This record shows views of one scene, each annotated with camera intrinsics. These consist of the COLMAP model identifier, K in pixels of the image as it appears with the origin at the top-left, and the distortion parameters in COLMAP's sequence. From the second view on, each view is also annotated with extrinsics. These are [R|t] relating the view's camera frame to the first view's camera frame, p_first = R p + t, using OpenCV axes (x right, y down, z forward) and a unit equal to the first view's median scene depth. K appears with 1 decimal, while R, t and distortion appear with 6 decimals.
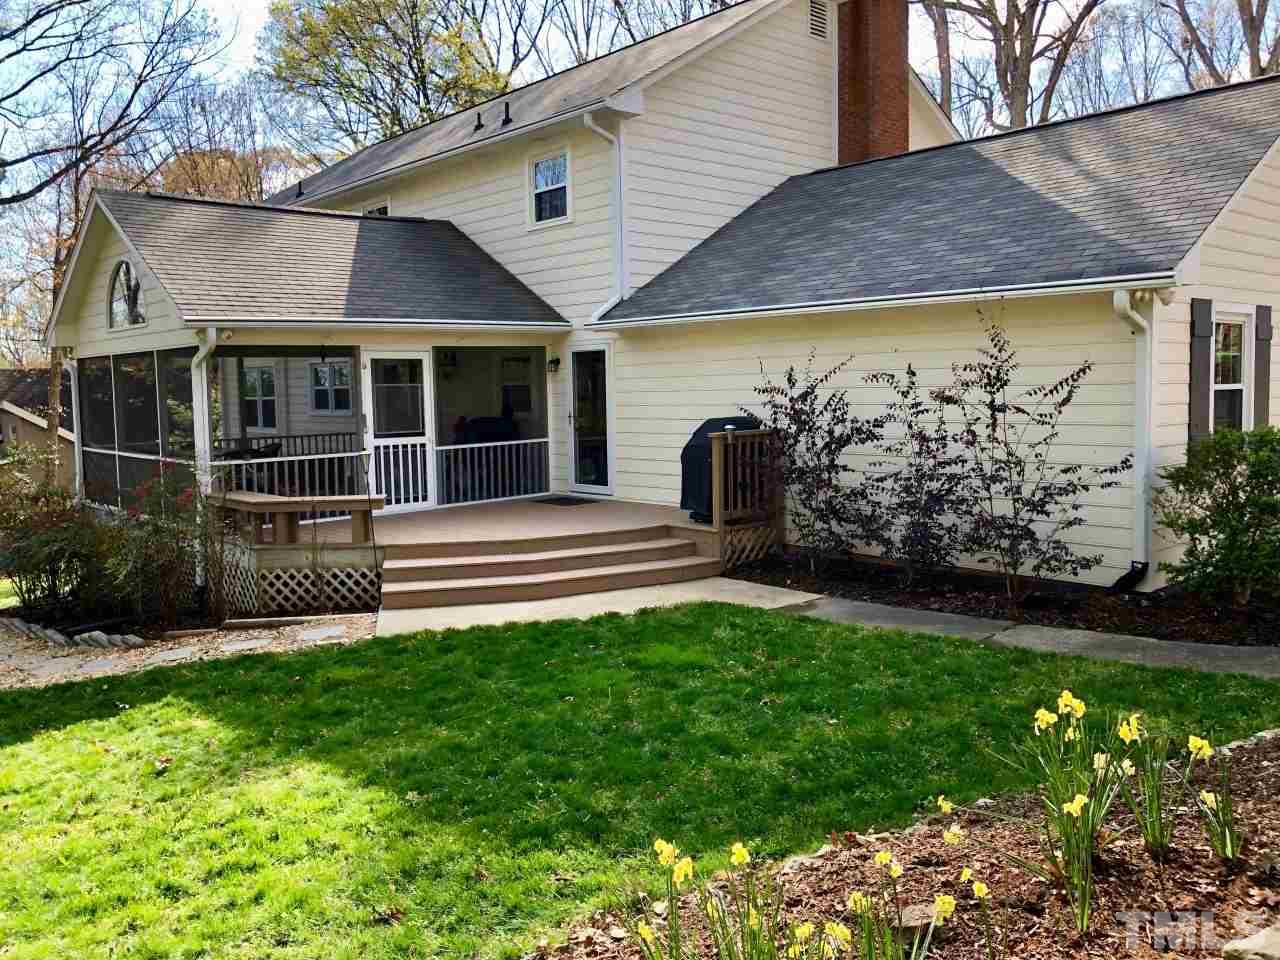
lens RADIAL K [[1039.2, 0, 640.0], [0, 1039.2, 480.0], [0, 0, 1]] dist [0.089556, -0.138757]
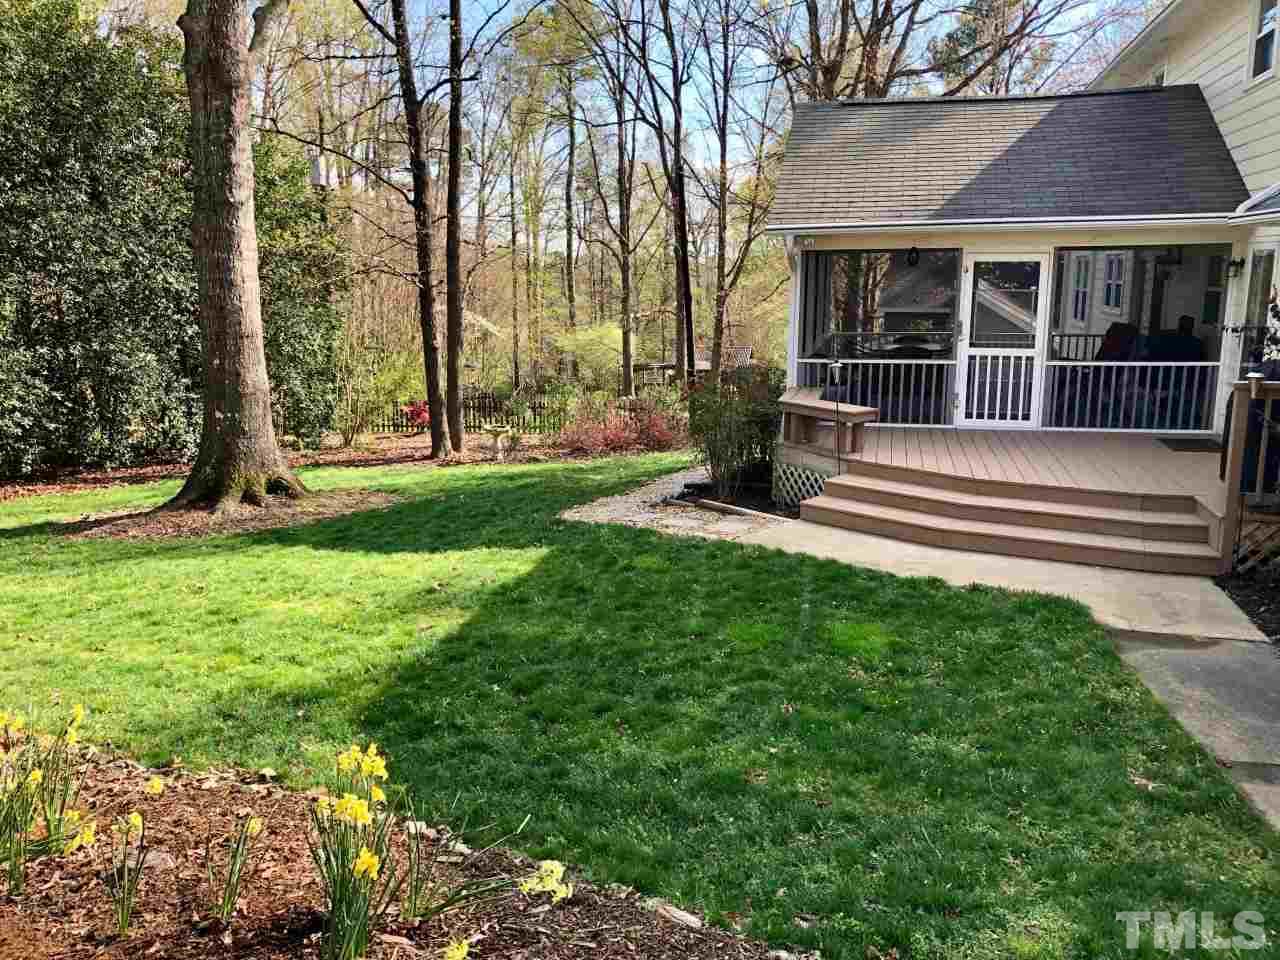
lens RADIAL K [[1039.2, 0, 640.0], [0, 1039.2, 480.0], [0, 0, 1]] dist [0.089556, -0.138757]
pose [[0.578169, 0.182154, -0.795324, 0.341454], [-0.087249, 0.982975, 0.161705, -0.048143], [0.811238, -0.024102, 0.584219, 0.199432]]
